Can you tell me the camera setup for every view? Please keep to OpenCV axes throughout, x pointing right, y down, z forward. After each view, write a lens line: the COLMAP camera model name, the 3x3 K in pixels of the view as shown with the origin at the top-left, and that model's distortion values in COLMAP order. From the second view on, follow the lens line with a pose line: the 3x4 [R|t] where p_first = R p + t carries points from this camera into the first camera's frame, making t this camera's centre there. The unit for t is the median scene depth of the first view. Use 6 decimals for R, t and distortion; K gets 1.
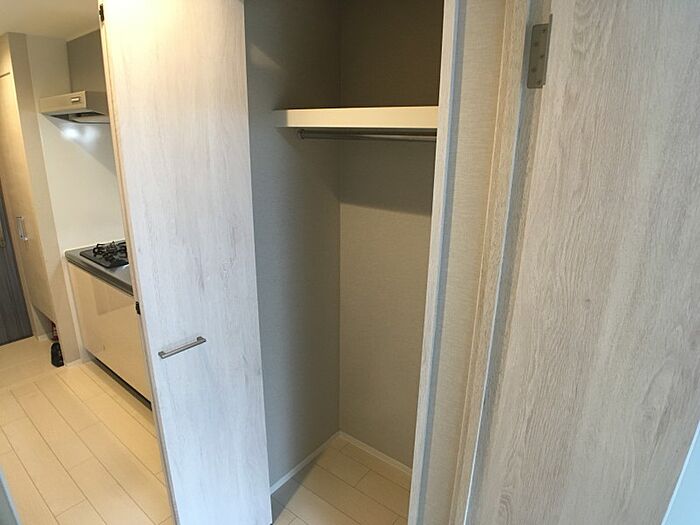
lens RADIAL K [[412.3, 0, 352.2], [0, 412.3, 259.7], [0, 0, 1]] dist [-0.070787, 0.000998]
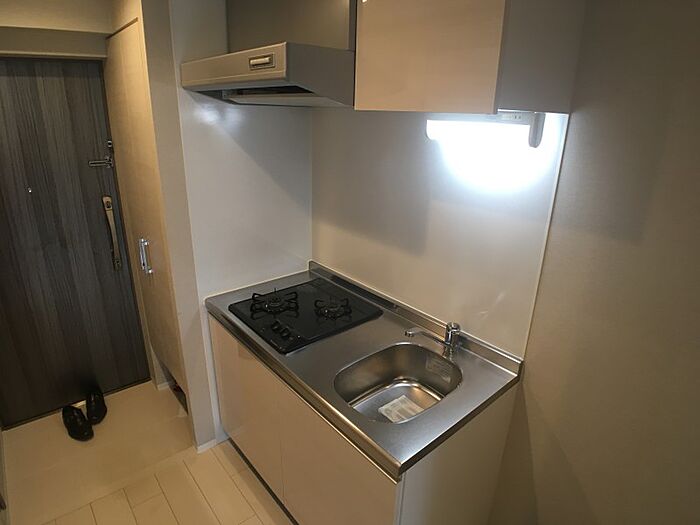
lens RADIAL K [[412.3, 0, 352.2], [0, 412.3, 259.7], [0, 0, 1]] dist [-0.070787, 0.000998]
pose [[0.977907, 0.076899, -0.194383, -0.353087], [-0.067477, 0.996223, 0.054645, -0.141189], [0.197851, -0.040321, 0.979402, 0.378187]]
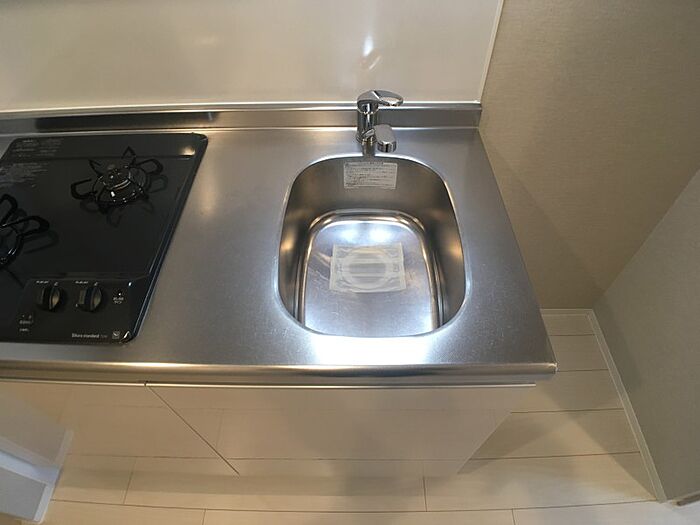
lens RADIAL K [[420.5, 0, 350.0], [0, 420.5, 248.9], [0, 0, 1]] dist [-0.081320, 0.001158]
pose [[0.795635, -0.474027, 0.377177, -0.503489], [0.188279, 0.785304, 0.589787, -0.131621], [-0.575774, -0.398241, 0.714065, 0.675154]]
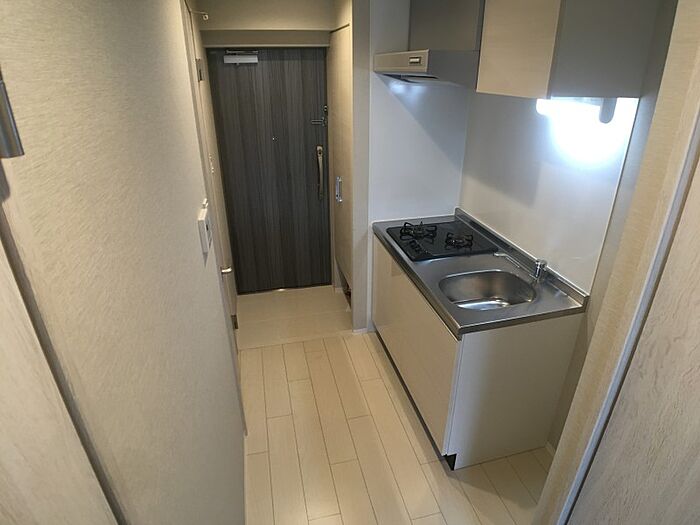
lens RADIAL K [[412.3, 0, 352.2], [0, 412.3, 259.7], [0, 0, 1]] dist [-0.070787, 0.000998]
pose [[0.774364, 0.247909, -0.582153, -0.169960], [-0.166603, 0.967470, 0.190384, -0.114275], [0.610413, -0.050438, 0.790476, 0.191824]]
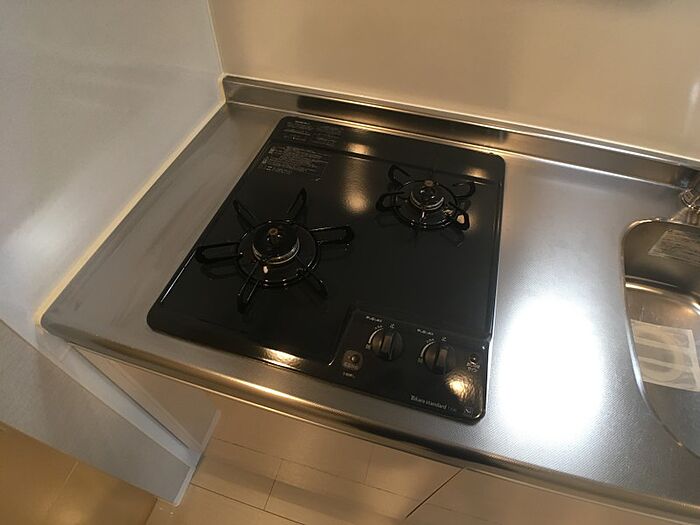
lens RADIAL K [[412.3, 0, 352.2], [0, 412.3, 259.7], [0, 0, 1]] dist [-0.070787, 0.000998]
pose [[0.931112, -0.285981, 0.226372, -0.609916], [0.104144, 0.803276, 0.586431, -0.148424], [-0.349548, -0.522458, 0.777724, 0.802205]]
